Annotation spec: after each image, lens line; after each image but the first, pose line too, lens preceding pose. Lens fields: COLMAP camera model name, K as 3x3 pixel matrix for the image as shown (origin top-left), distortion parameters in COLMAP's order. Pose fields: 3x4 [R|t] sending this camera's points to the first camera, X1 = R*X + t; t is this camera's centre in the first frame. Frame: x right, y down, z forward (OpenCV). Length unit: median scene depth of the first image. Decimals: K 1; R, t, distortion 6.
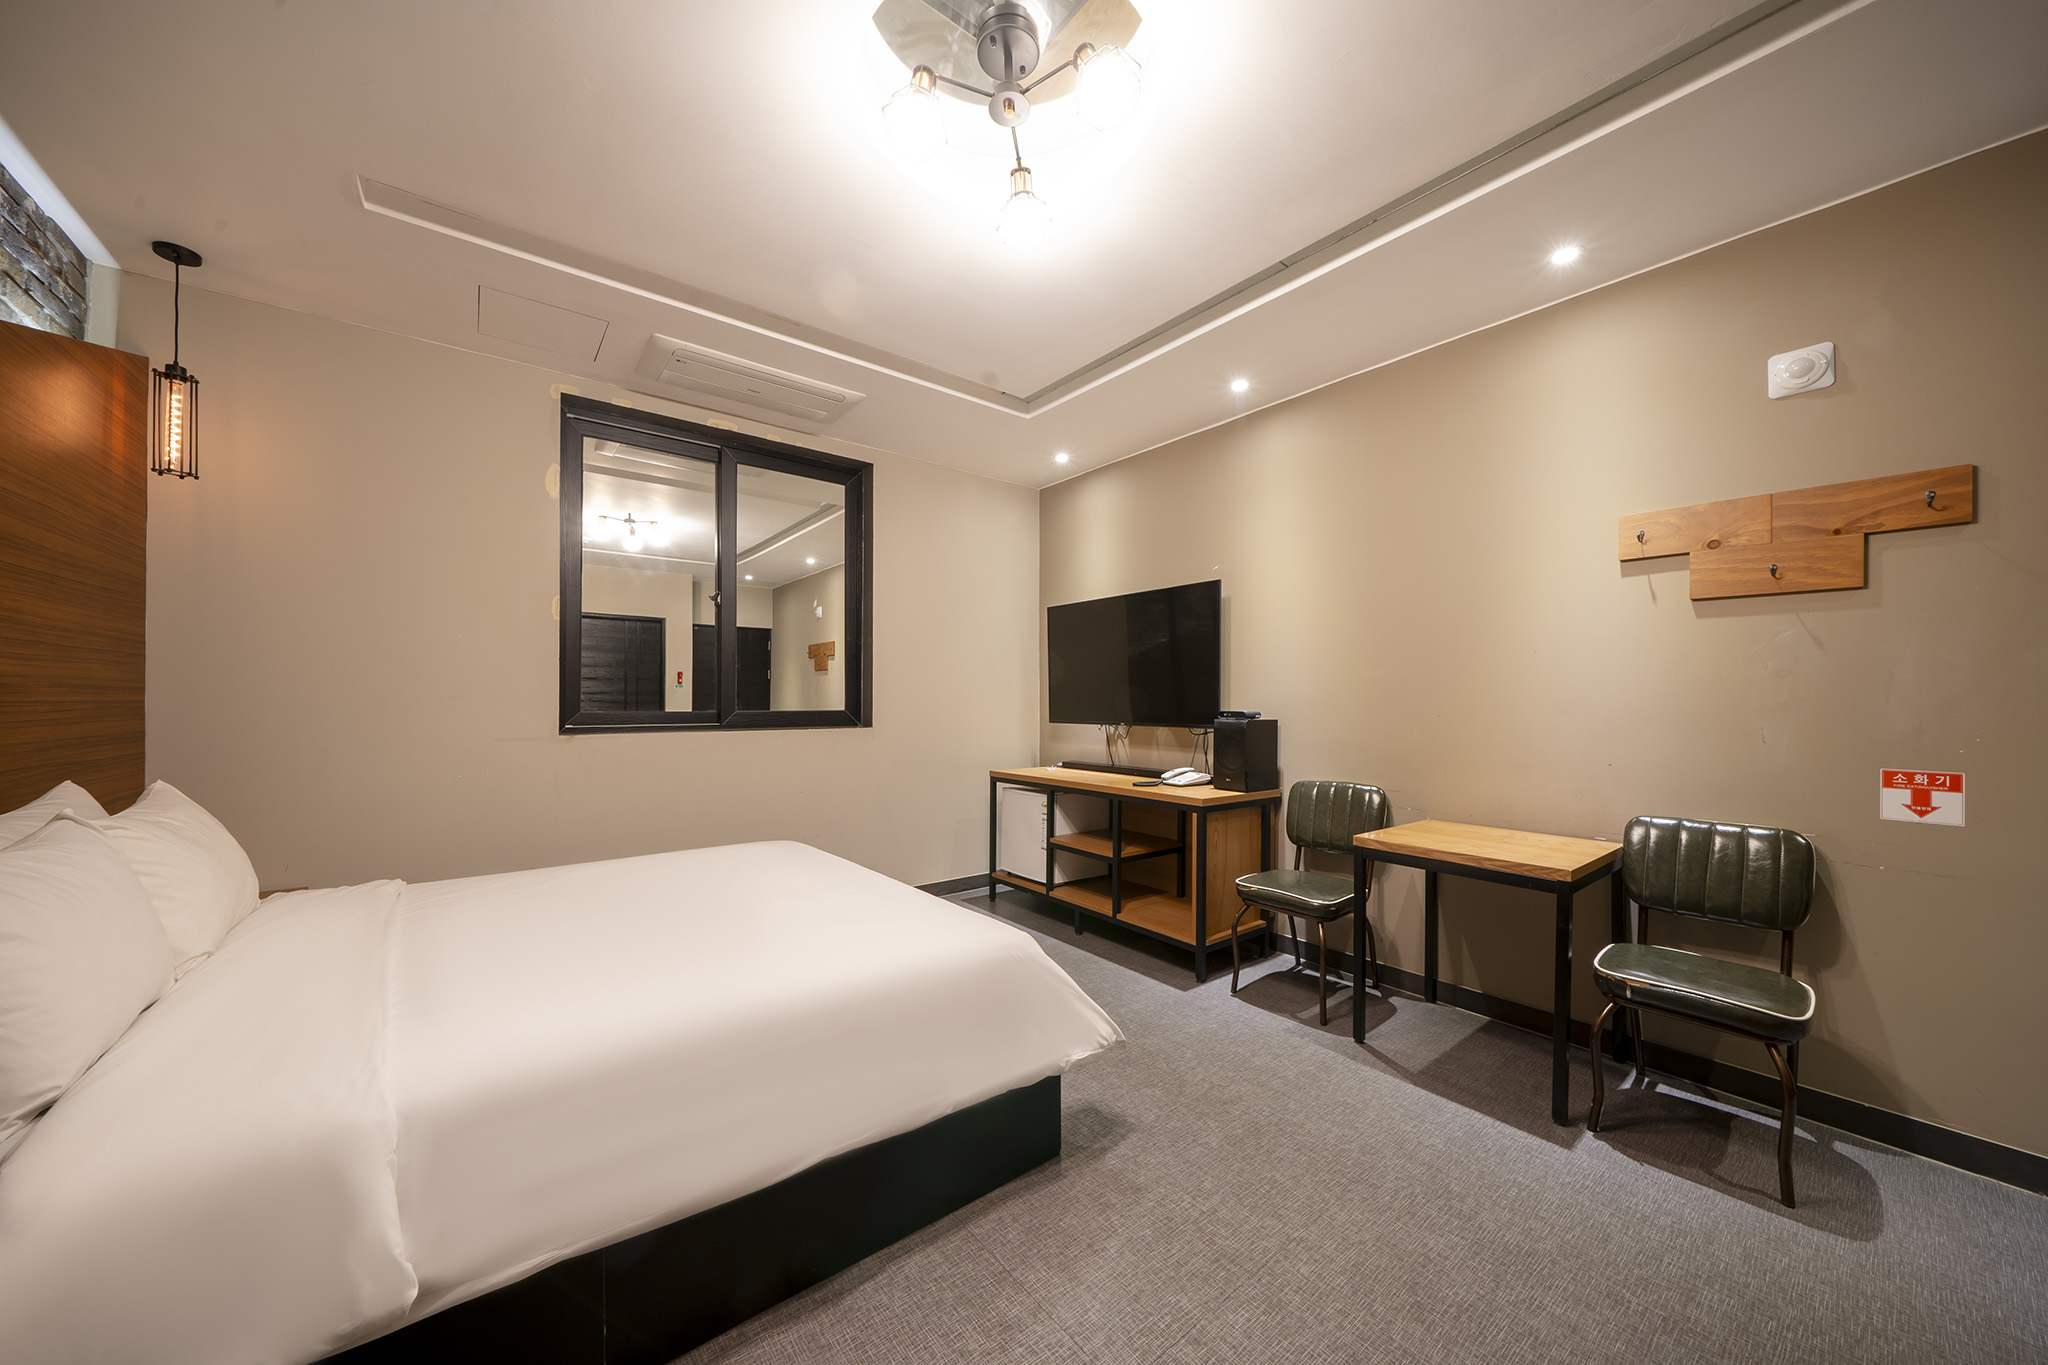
lens RADIAL K [[707.9, 0, 1015.8], [0, 707.9, 693.3], [0, 0, 1]] dist [0.000975, 0.000024]
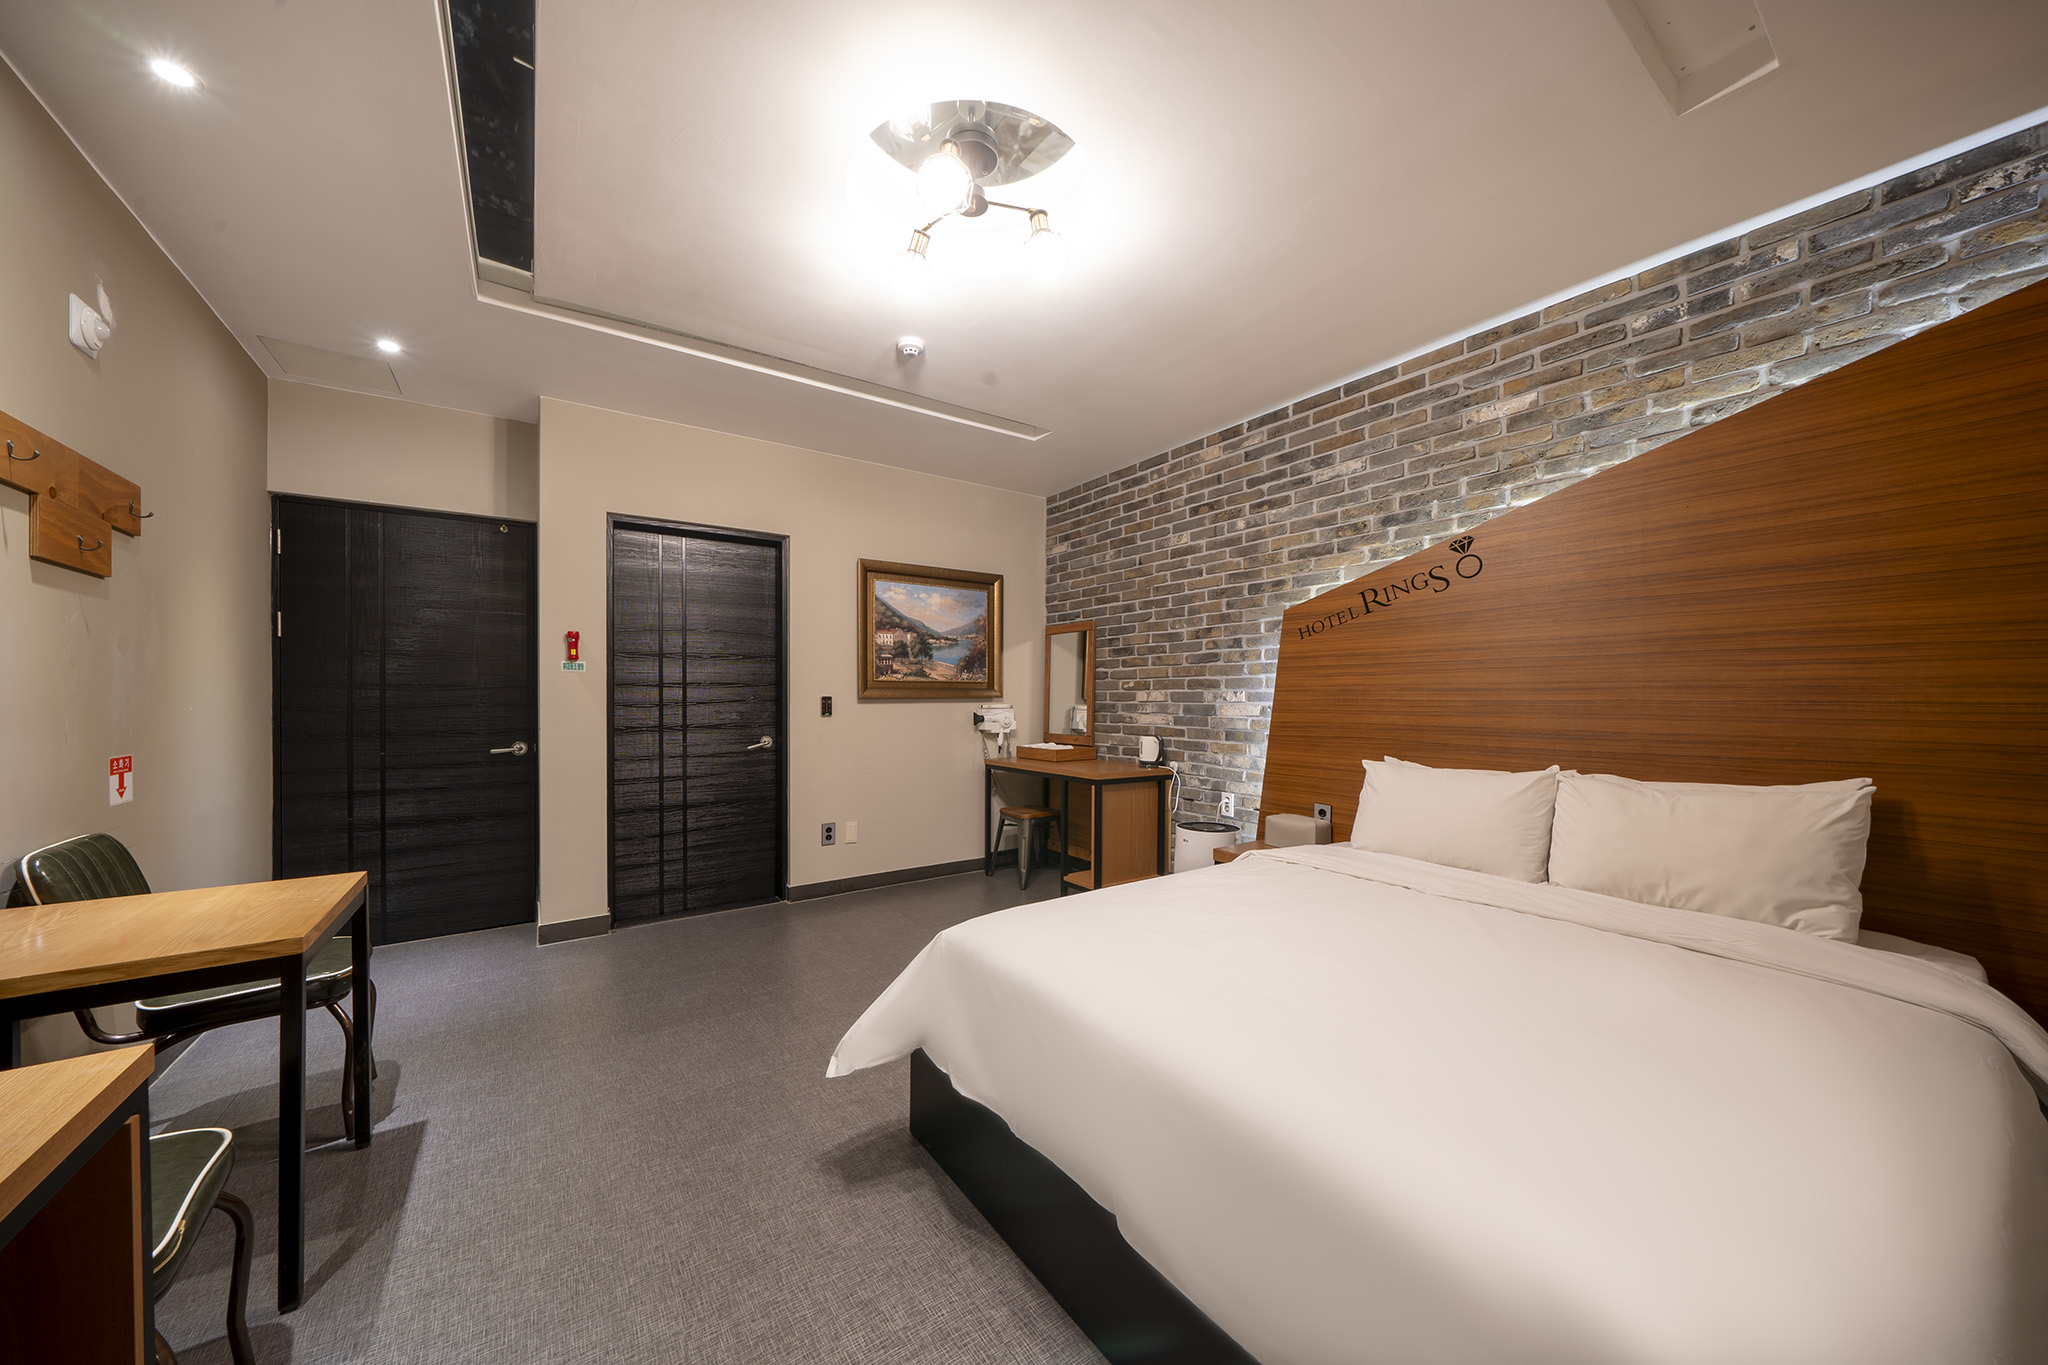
lens RADIAL K [[707.9, 0, 1030.1], [0, 707.9, 692.7], [0, 0, 1]] dist [0.000975, 0.000024]
pose [[-0.998941, -0.000016, 0.046003, -0.149454], [0.000000, 1.000000, 0.000350, 0.012740], [-0.046003, 0.000350, -0.998941, 1.926714]]
